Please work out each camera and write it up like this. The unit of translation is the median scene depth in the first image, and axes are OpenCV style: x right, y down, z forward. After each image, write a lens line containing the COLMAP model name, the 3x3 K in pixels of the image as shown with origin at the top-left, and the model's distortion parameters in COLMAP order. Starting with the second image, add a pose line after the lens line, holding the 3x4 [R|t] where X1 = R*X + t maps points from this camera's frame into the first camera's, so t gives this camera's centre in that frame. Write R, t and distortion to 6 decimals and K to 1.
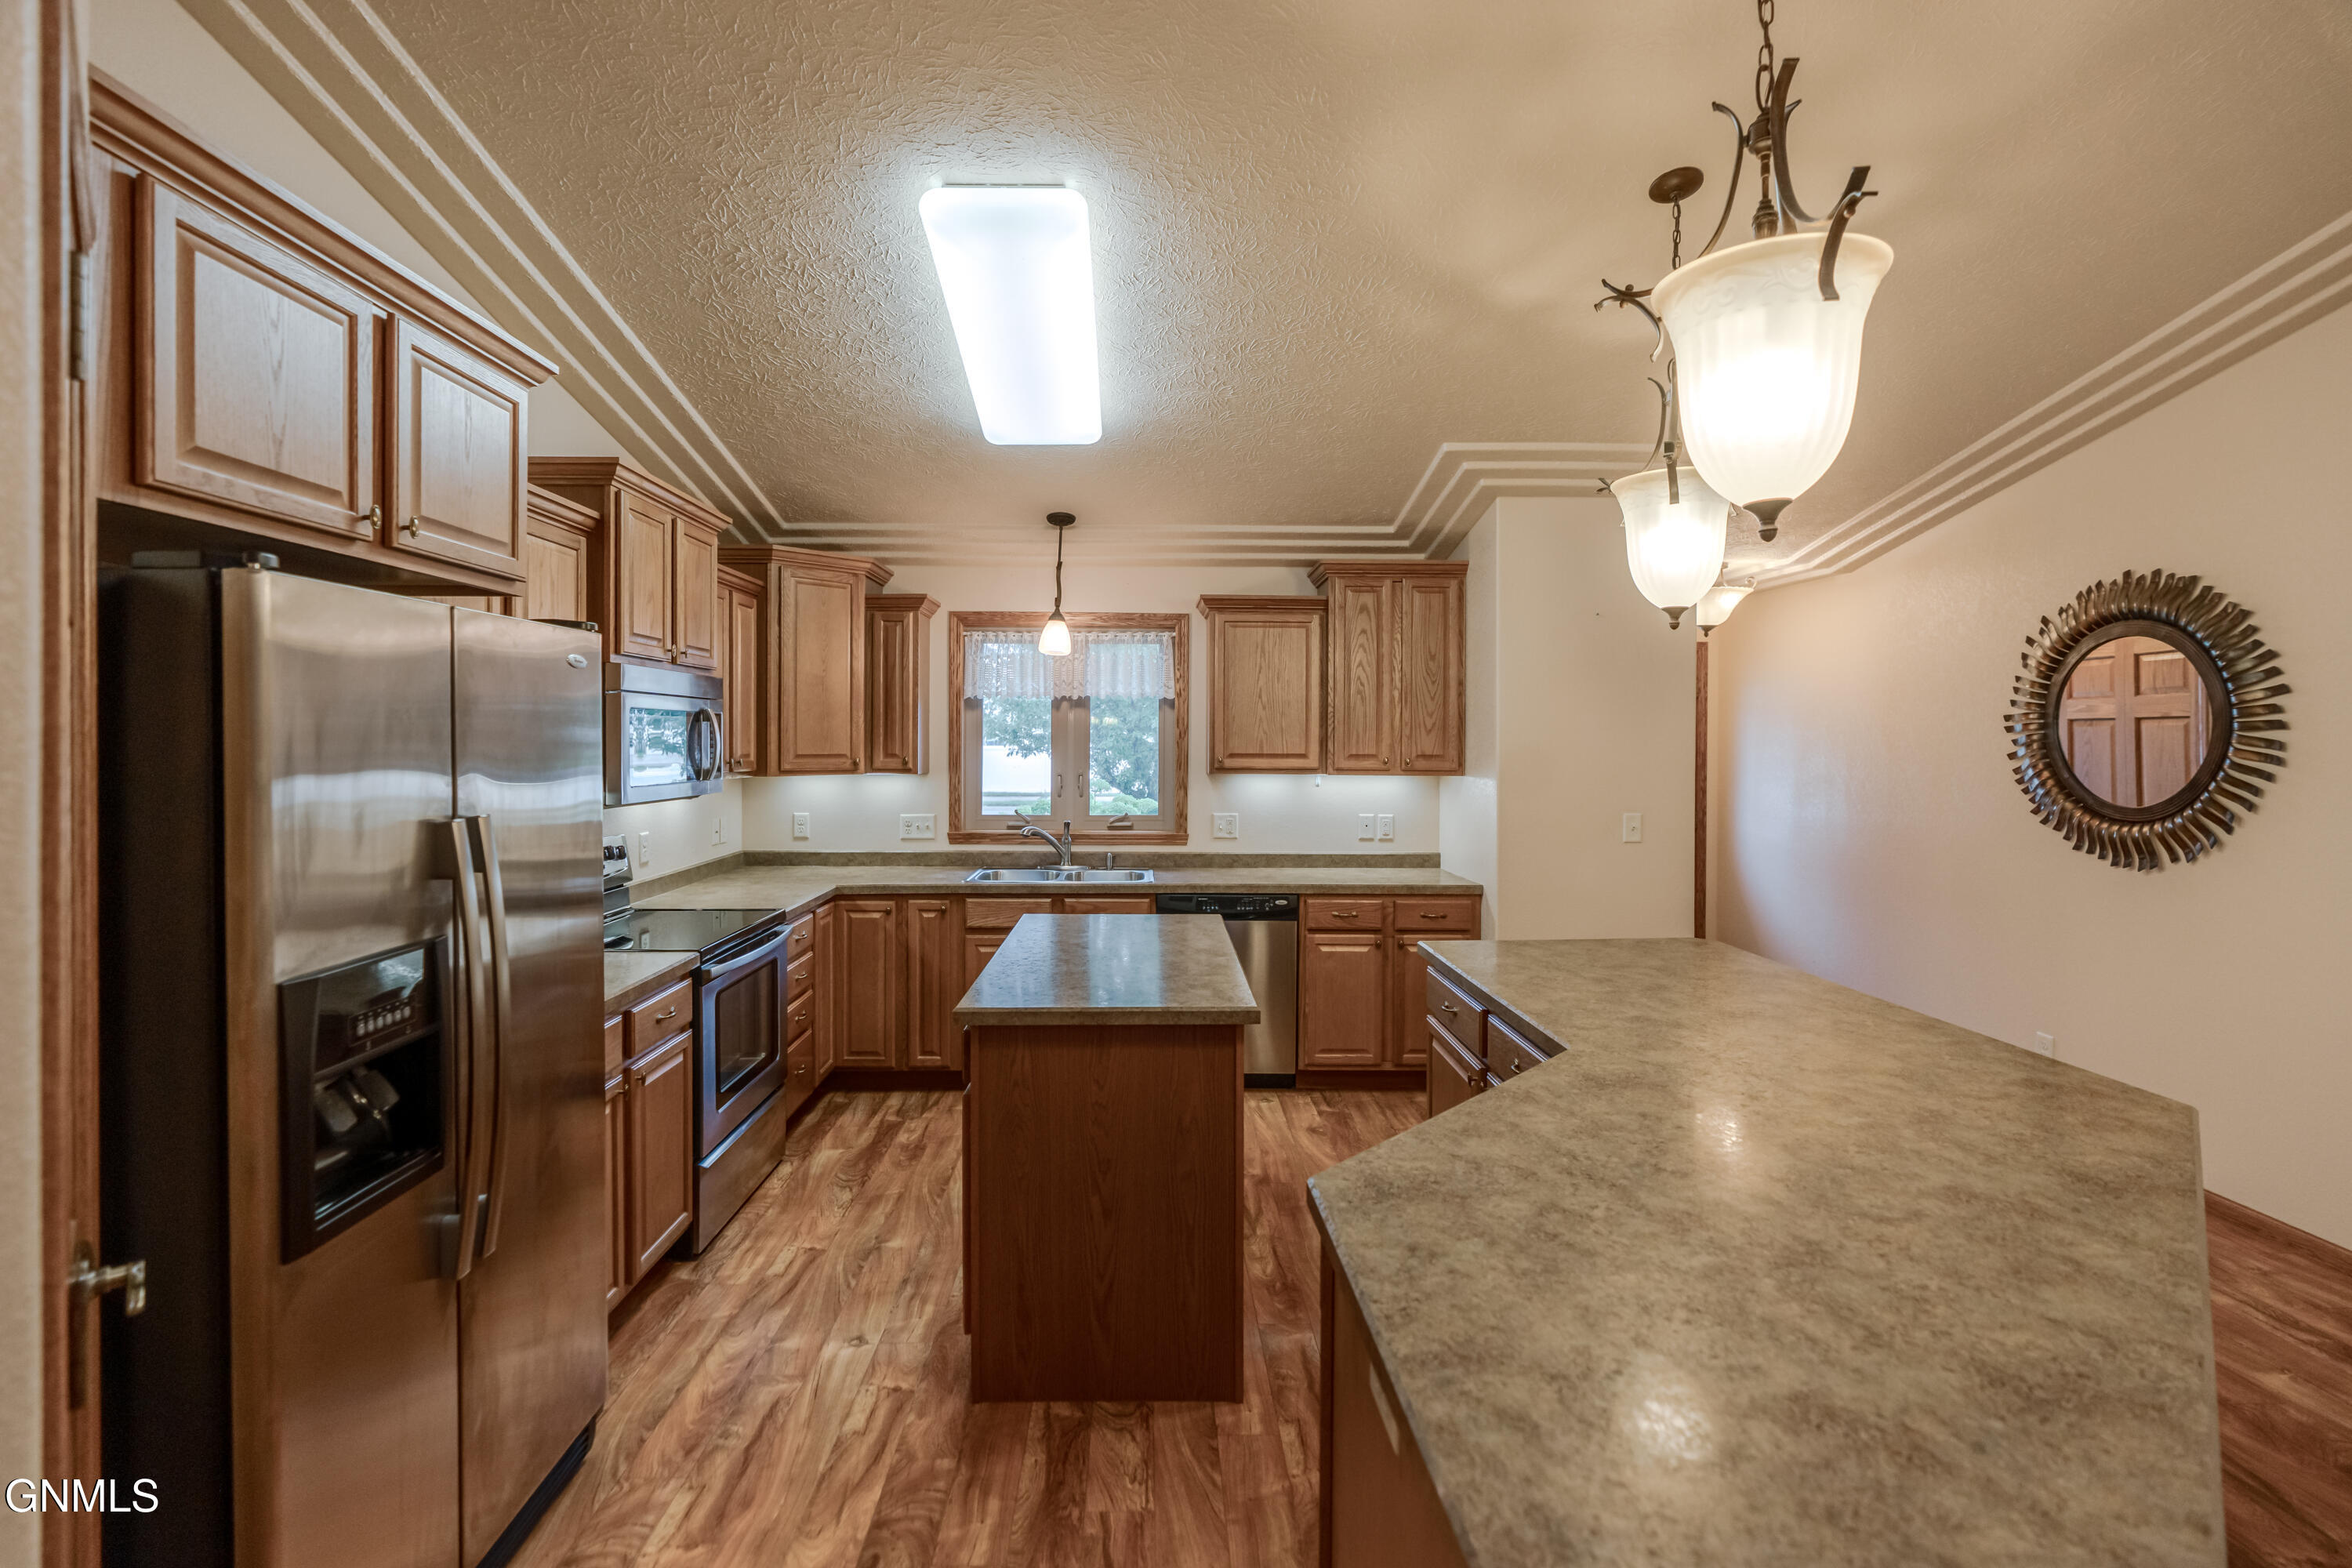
lens RADIAL K [[1070.9, 0, 1186.6], [0, 1070.9, 742.9], [0, 0, 1]] dist [-0.015591, 0.000767]
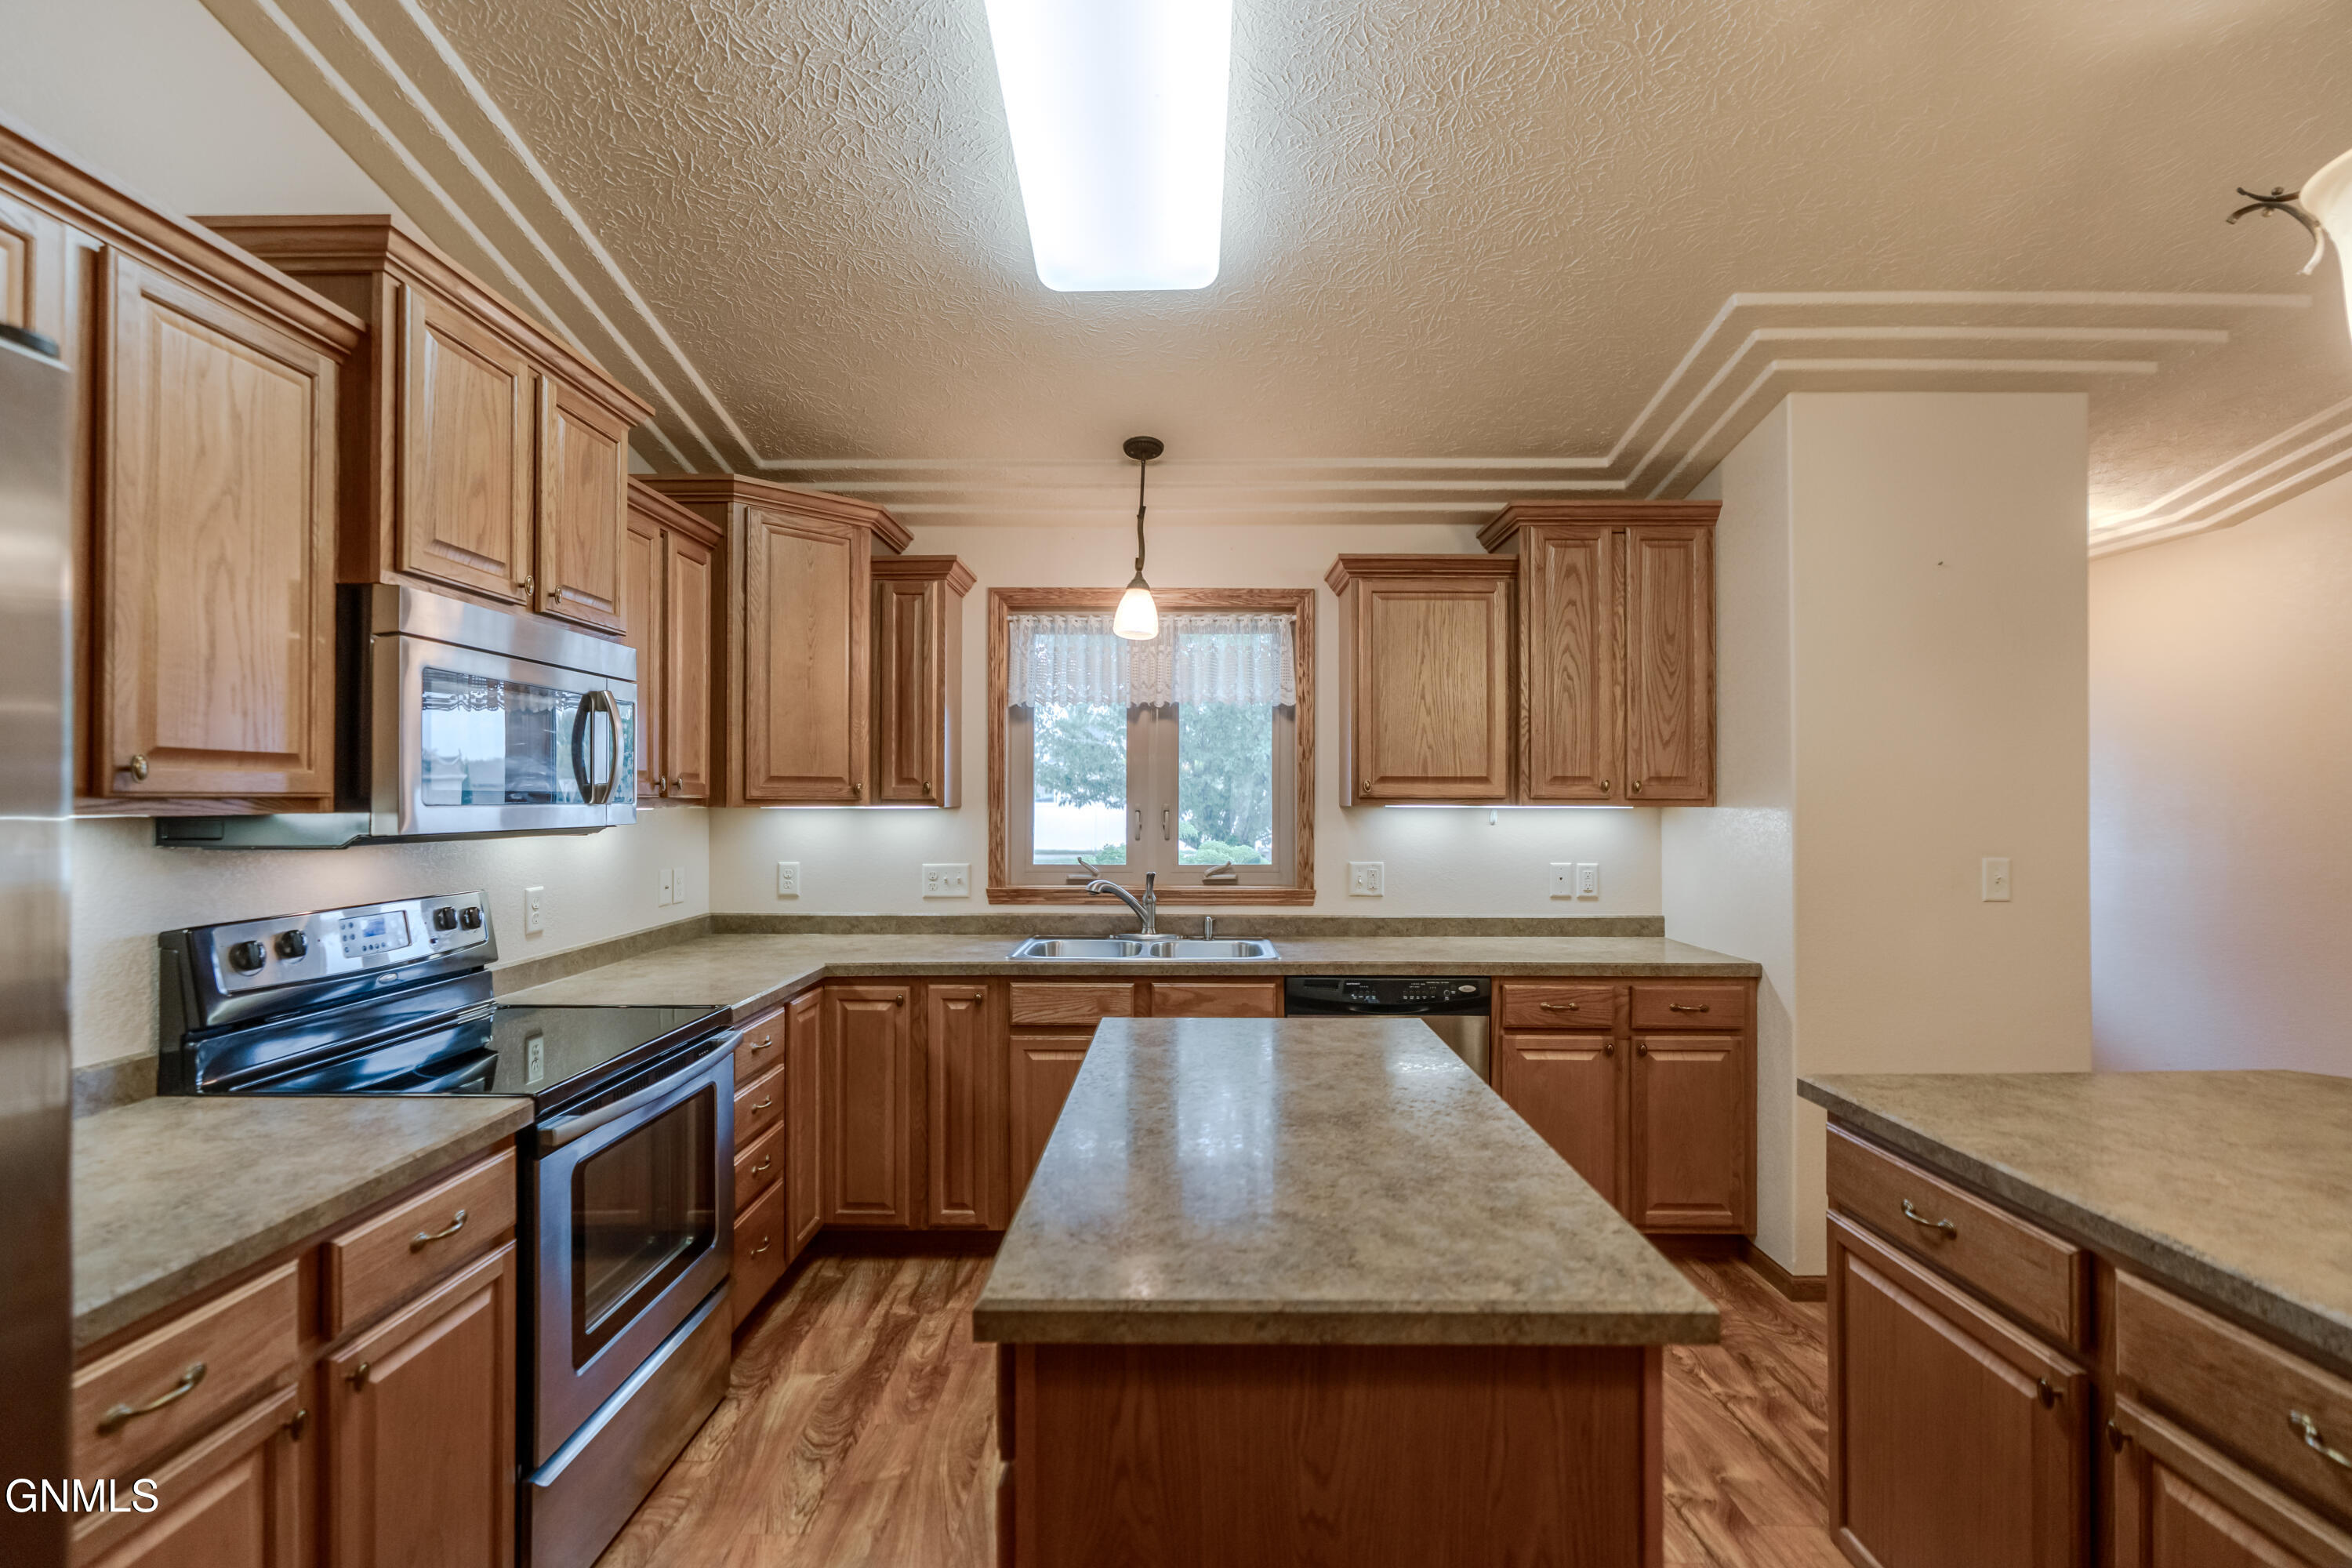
lens RADIAL K [[1084.9, 0, 1214.7], [0, 1084.9, 789.9], [0, 0, 1]] dist [-0.008448, 0.000161]
pose [[0.999791, -0.002740, -0.020249, -0.056594], [0.002530, 0.999943, -0.010384, 0.026590], [0.020276, 0.010331, 0.999741, 0.283443]]
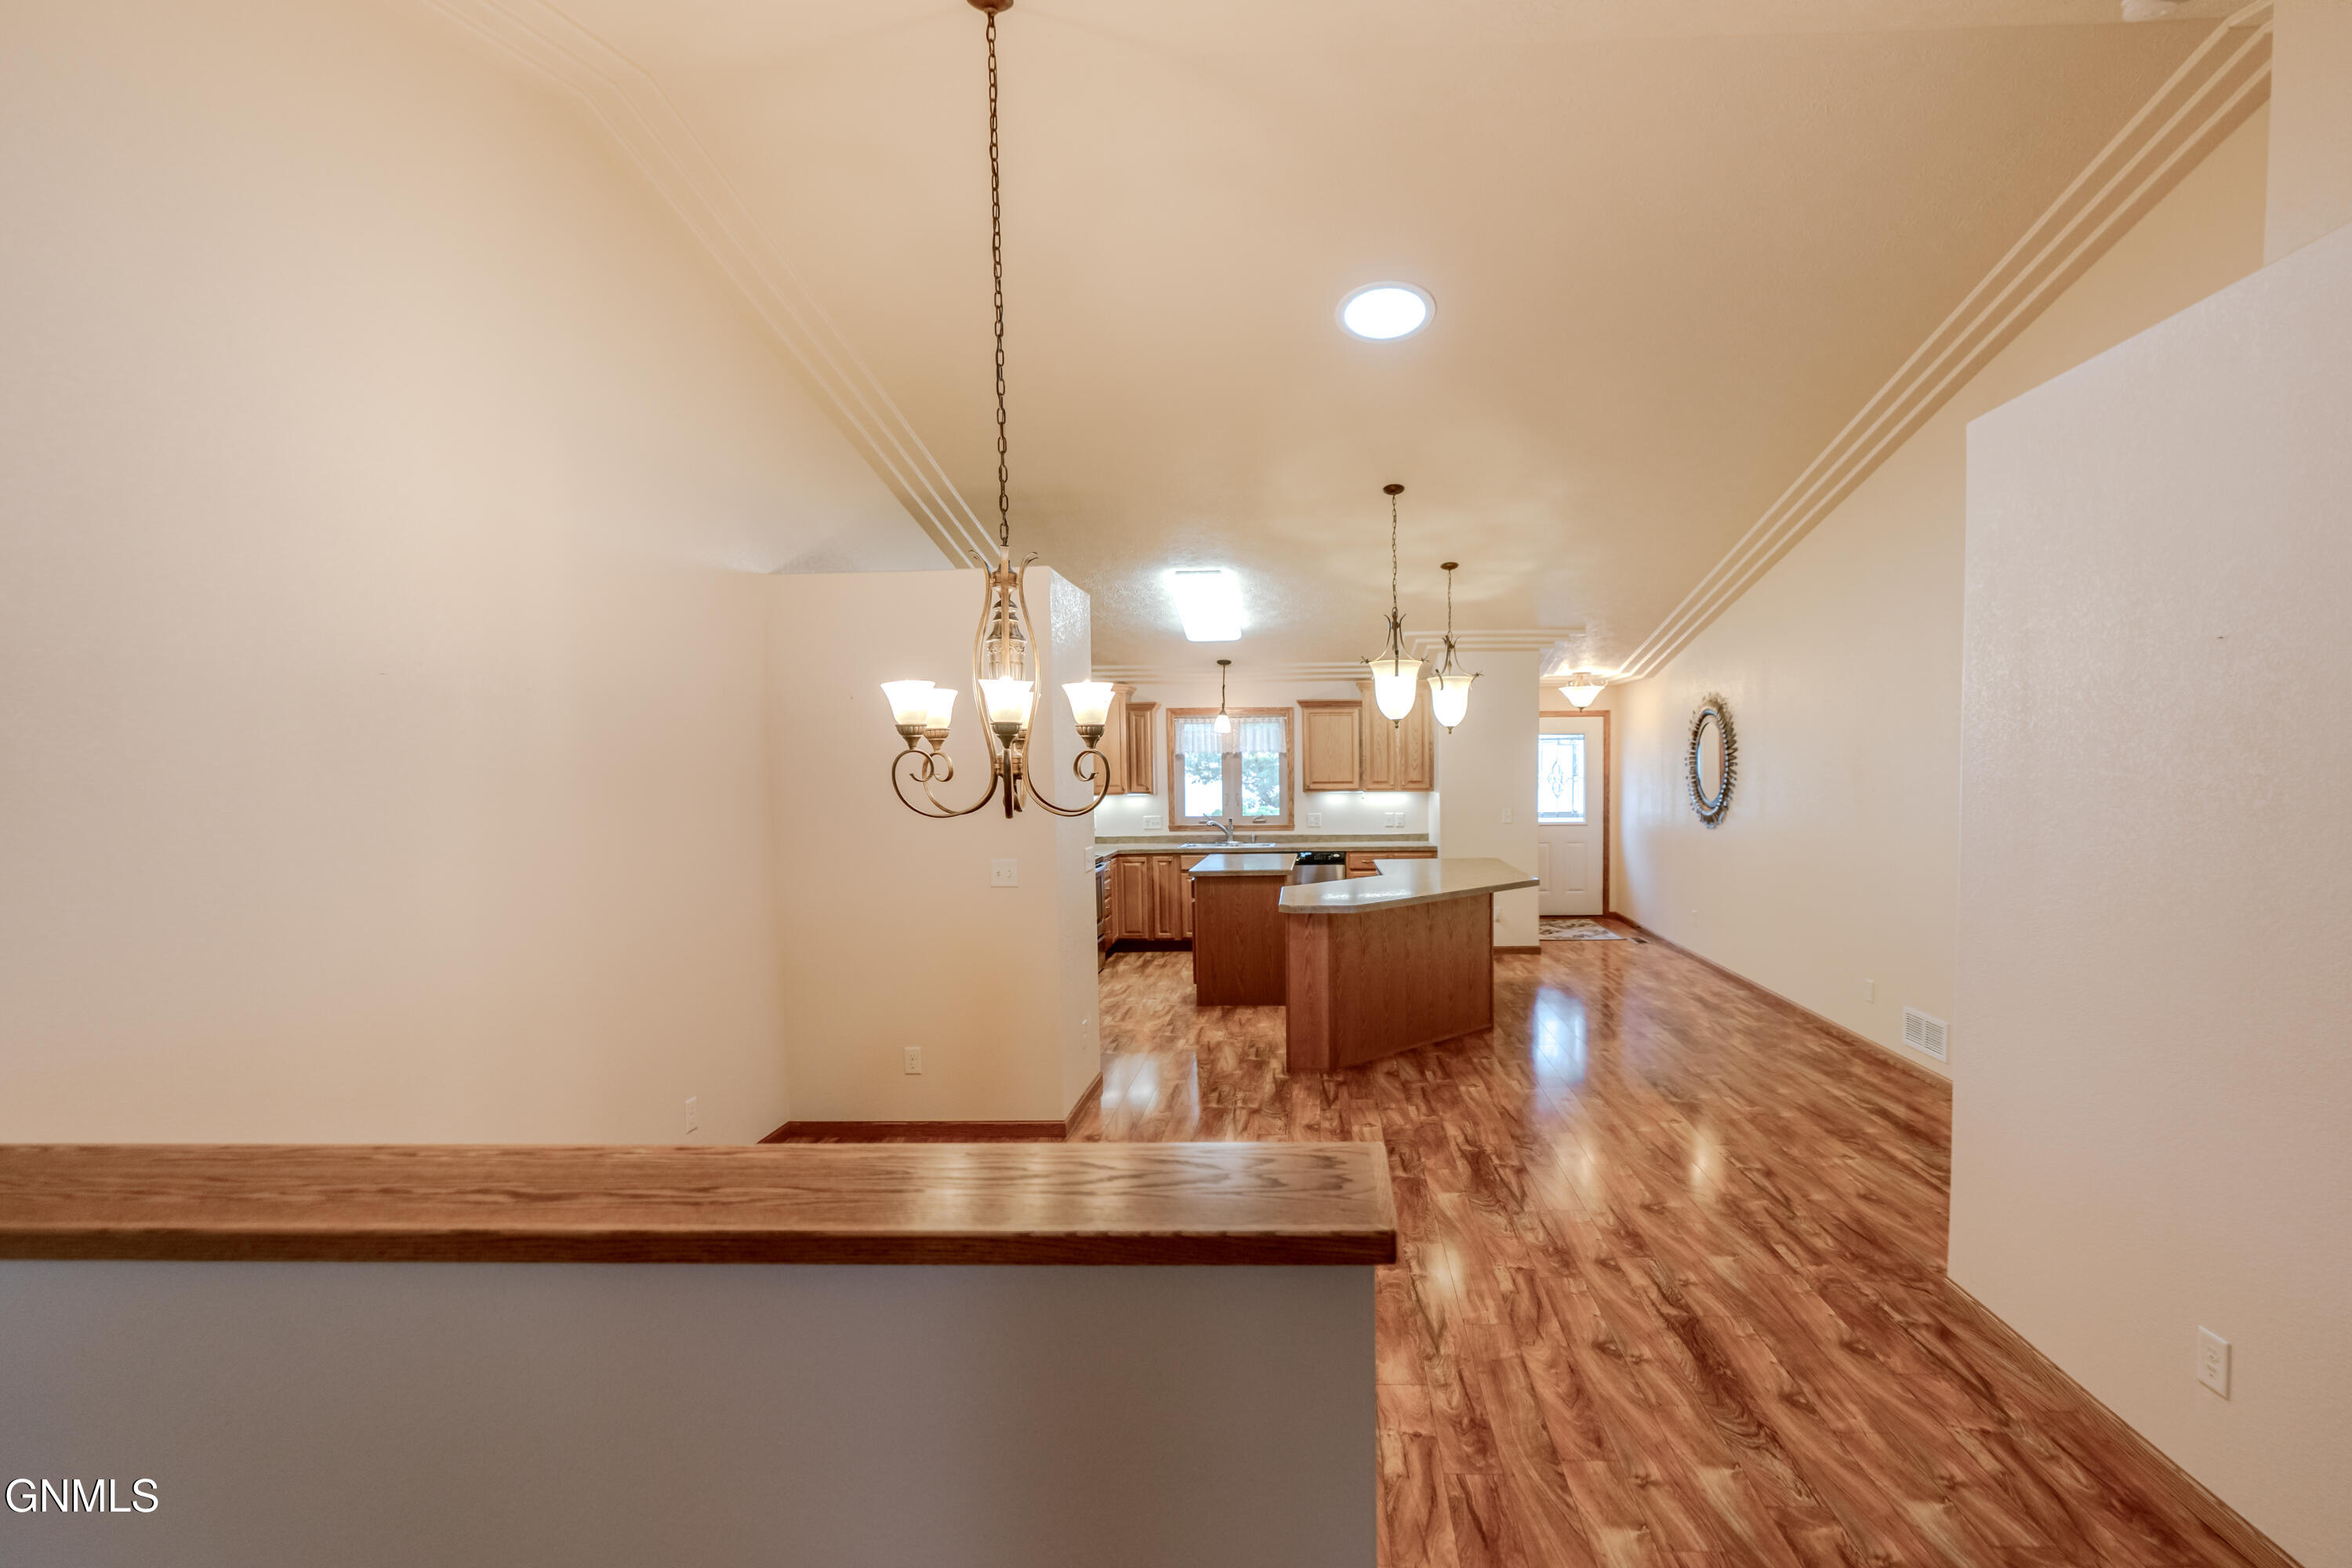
lens RADIAL K [[1068.5, 0, 1292.9], [0, 1068.5, 828.7], [0, 0, 1]] dist [-0.011463, 0.000164]
pose [[0.997904, -0.012452, -0.063502, 0.128301], [0.016103, 0.998226, 0.057312, -0.016599], [0.062676, -0.058214, 0.996335, -0.953342]]
